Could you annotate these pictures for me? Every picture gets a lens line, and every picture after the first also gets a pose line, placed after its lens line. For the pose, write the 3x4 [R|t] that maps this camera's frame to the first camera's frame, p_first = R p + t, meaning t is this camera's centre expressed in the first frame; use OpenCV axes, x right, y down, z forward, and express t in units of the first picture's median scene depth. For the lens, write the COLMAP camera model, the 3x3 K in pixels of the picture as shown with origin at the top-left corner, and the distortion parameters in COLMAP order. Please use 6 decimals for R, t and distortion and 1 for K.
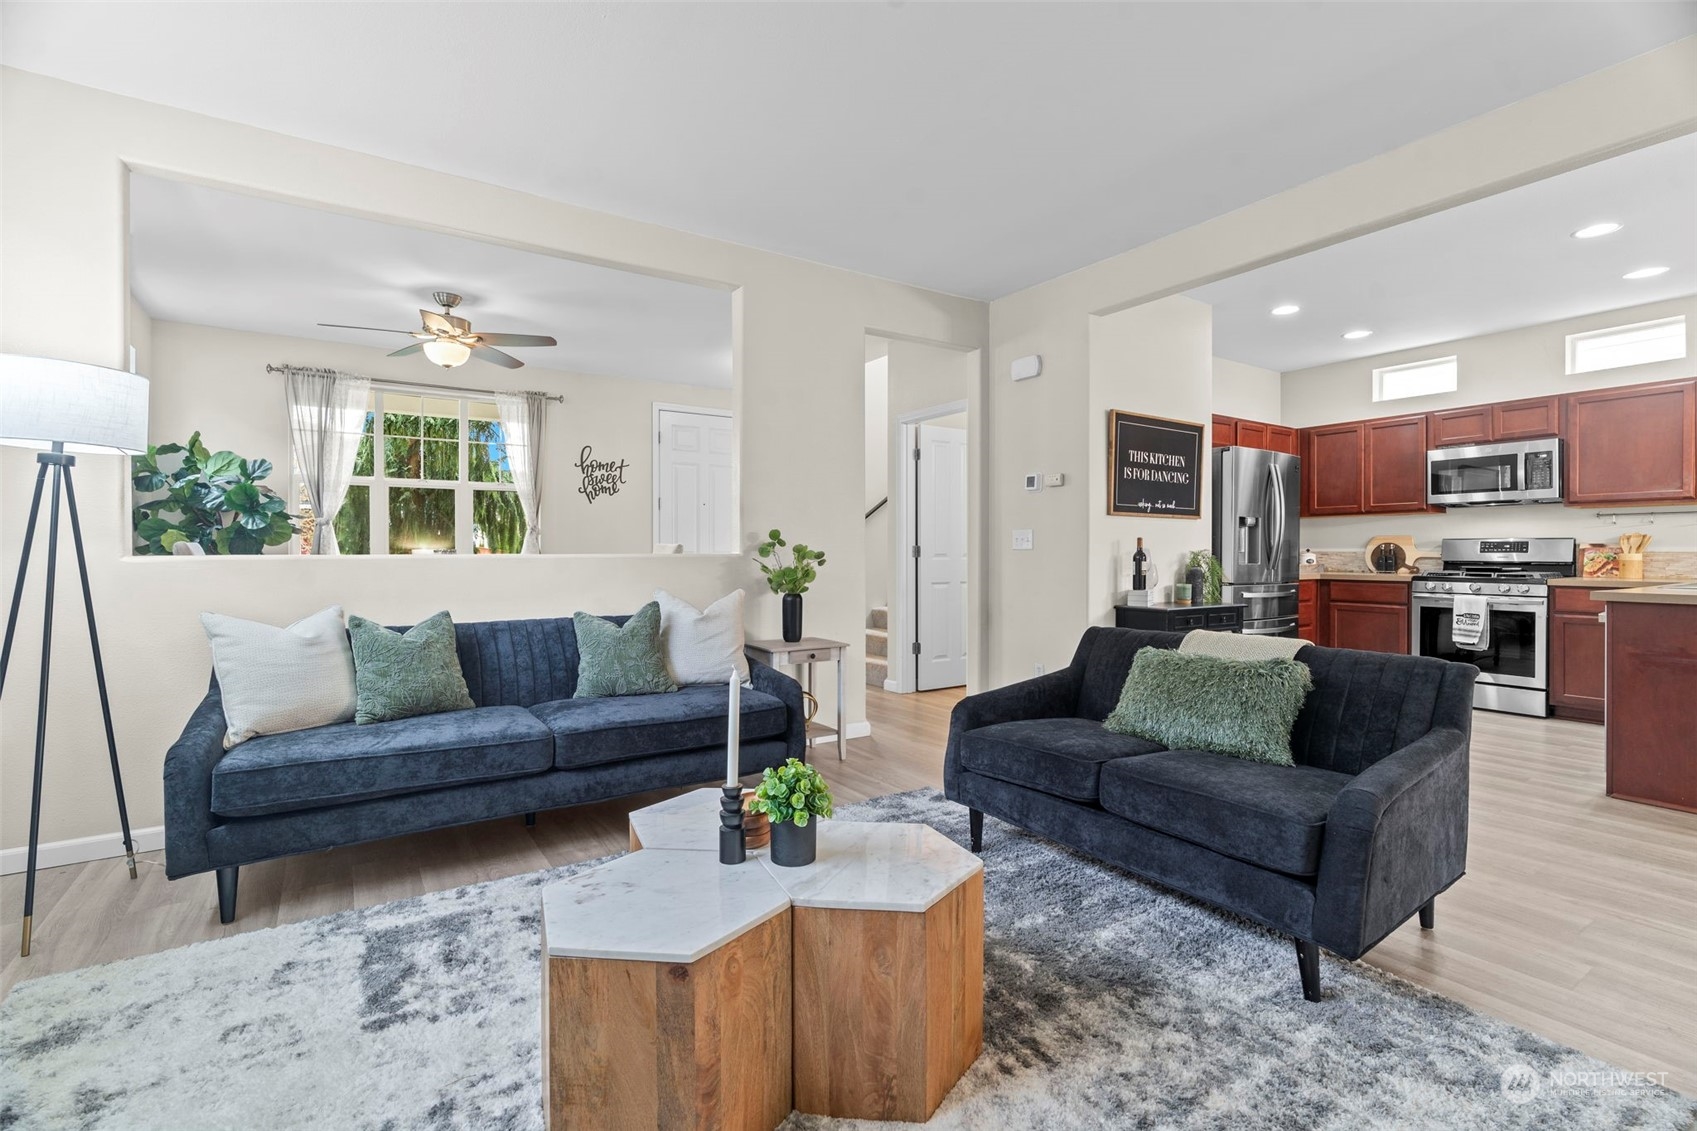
lens RADIAL K [[790.0, 0, 848.9], [0, 790.0, 552.2], [0, 0, 1]] dist [-0.002439, 0.000824]
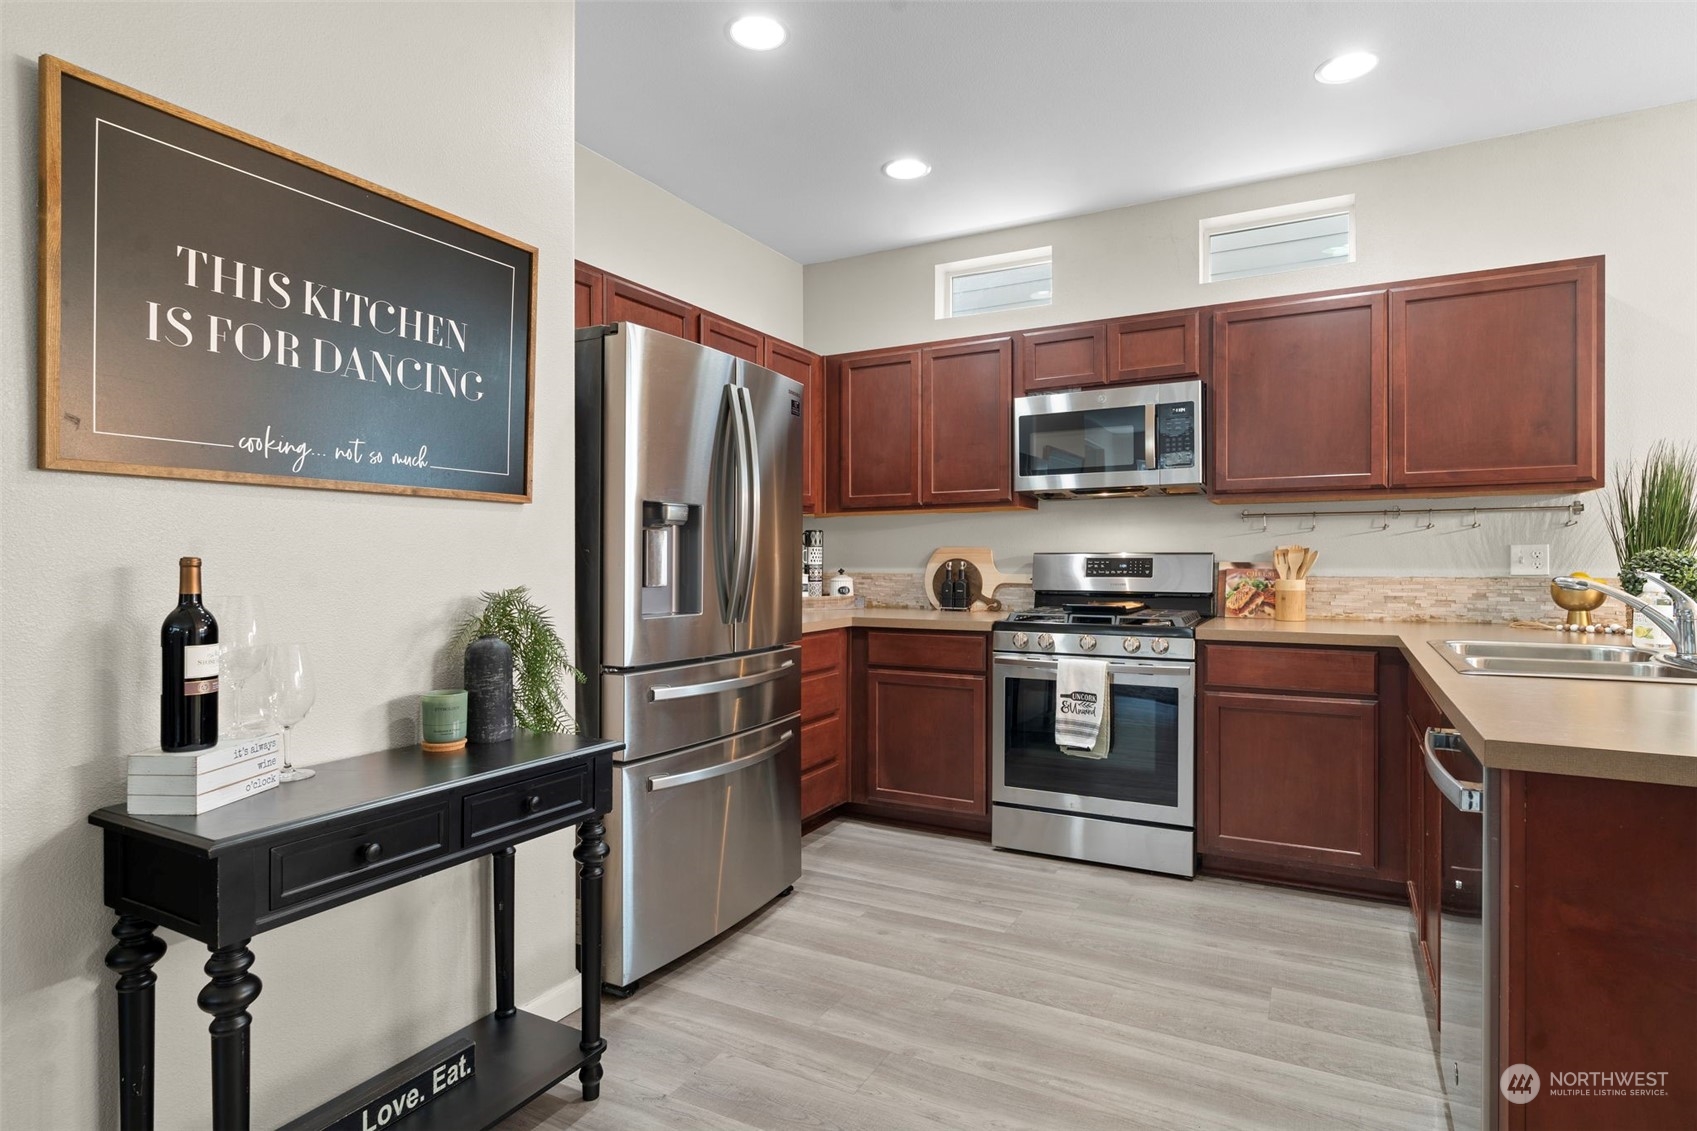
lens RADIAL K [[888.1, 0, 850.3], [0, 888.1, 560.0], [0, 0, 1]] dist [-0.006256, -0.000821]
pose [[0.890022, -0.003418, 0.455904, 0.366346], [0.002918, 0.999994, 0.001802, -0.014691], [-0.455907, -0.000274, 0.890027, 0.527446]]
